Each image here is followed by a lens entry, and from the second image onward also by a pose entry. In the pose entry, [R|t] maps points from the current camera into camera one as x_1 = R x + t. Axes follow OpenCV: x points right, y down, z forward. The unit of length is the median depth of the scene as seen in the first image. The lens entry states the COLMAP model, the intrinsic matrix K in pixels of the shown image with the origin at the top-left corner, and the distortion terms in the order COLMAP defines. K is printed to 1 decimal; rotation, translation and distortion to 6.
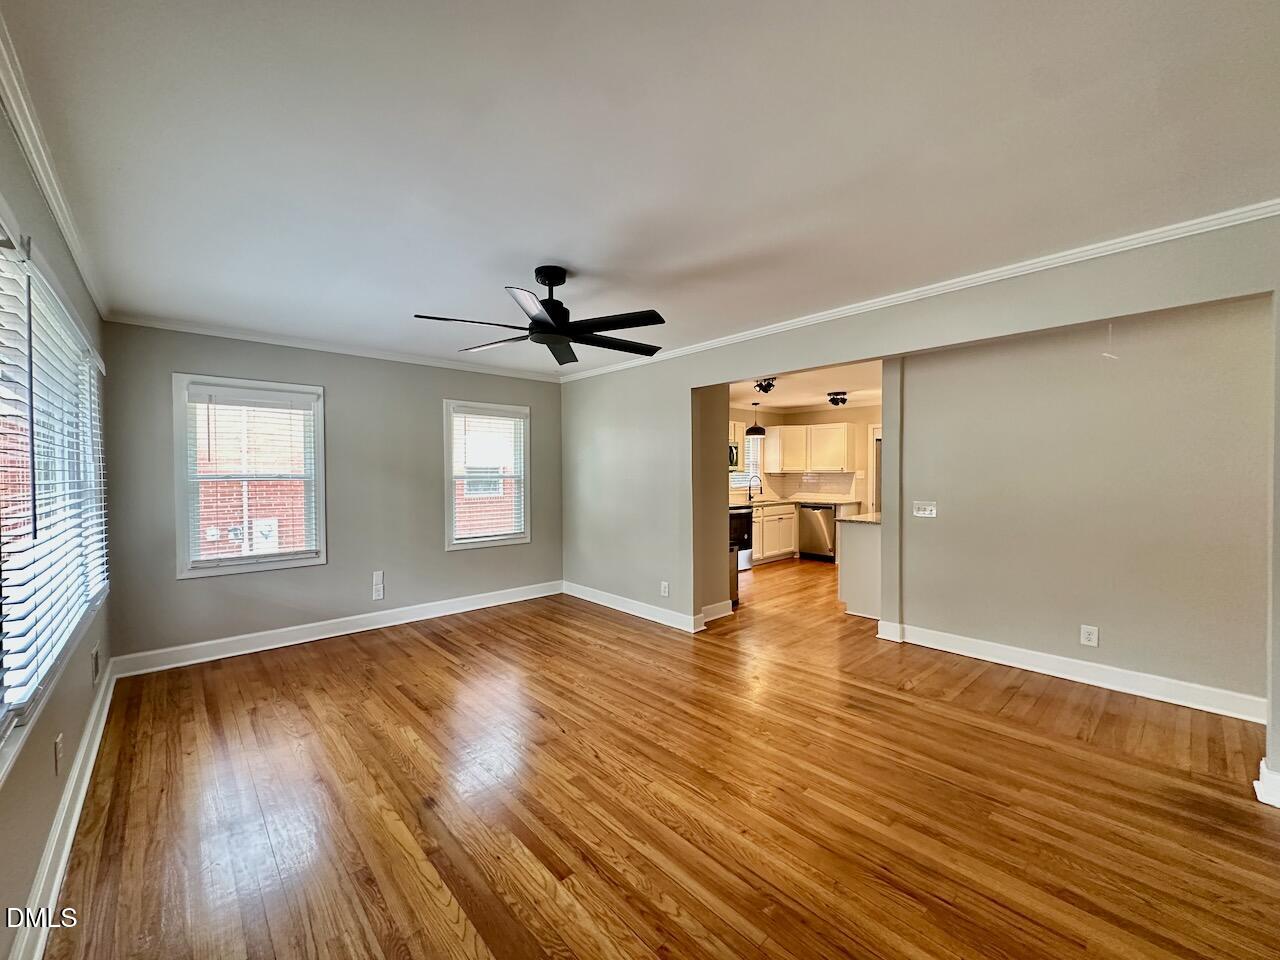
lens RADIAL K [[509.5, 0, 638.8], [0, 509.5, 482.9], [0, 0, 1]] dist [-0.002271, 0.000067]
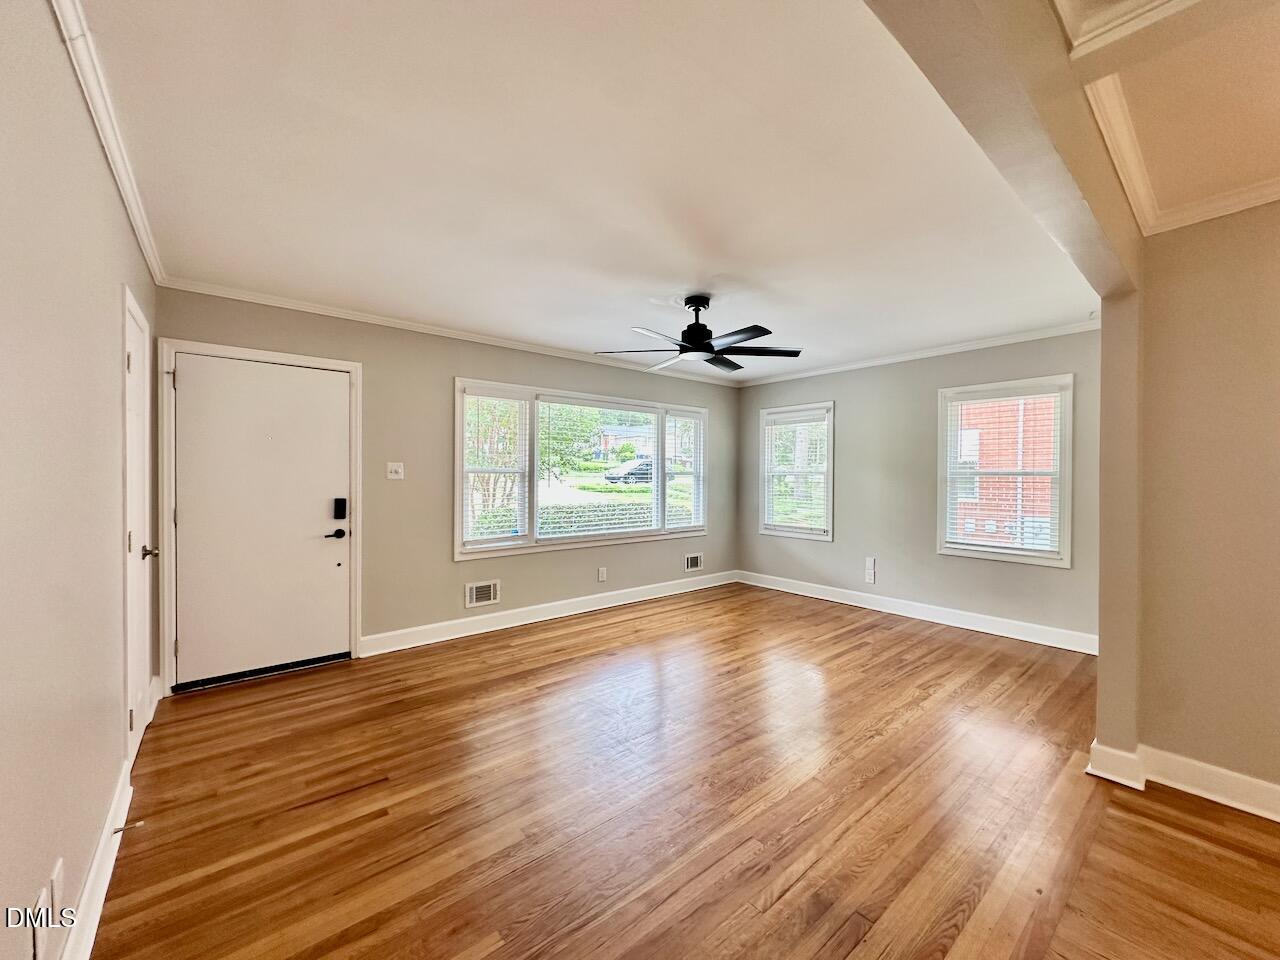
lens RADIAL K [[509.5, 0, 638.8], [0, 509.5, 482.9], [0, 0, 1]] dist [-0.002271, 0.000067]
pose [[-0.048681, 0.018134, -0.998650, 0.671001], [-0.023845, 0.999529, 0.019312, 0.000626], [0.998530, 0.024753, -0.048226, 0.589236]]
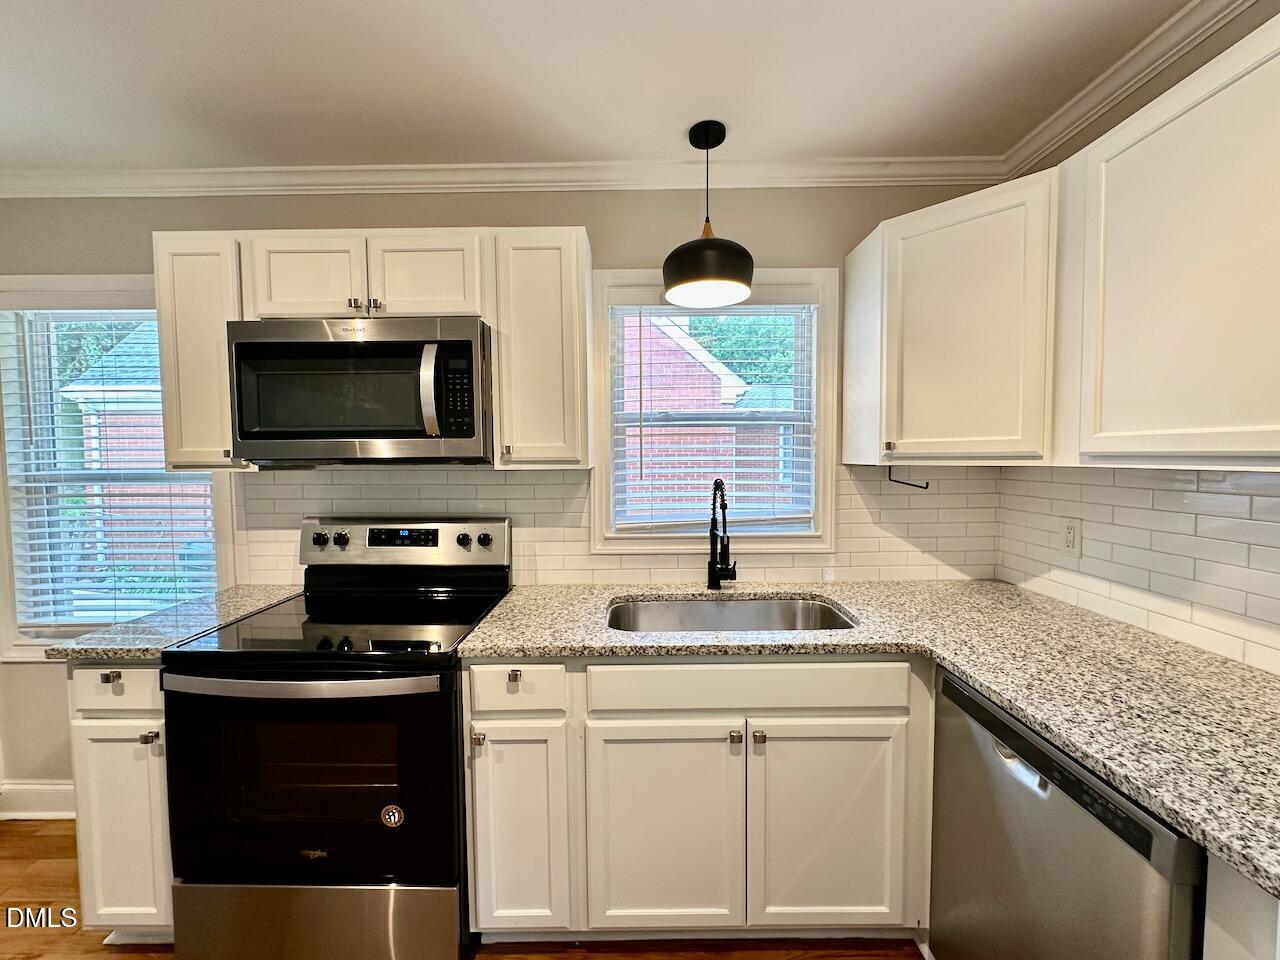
lens RADIAL K [[509.5, 0, 638.8], [0, 509.5, 482.9], [0, 0, 1]] dist [-0.002271, 0.000067]
pose [[0.733256, 0.034790, -0.679062, 0.675948], [-0.009432, 0.999115, 0.041002, -0.043030], [0.679887, -0.023660, 0.732935, 1.572606]]
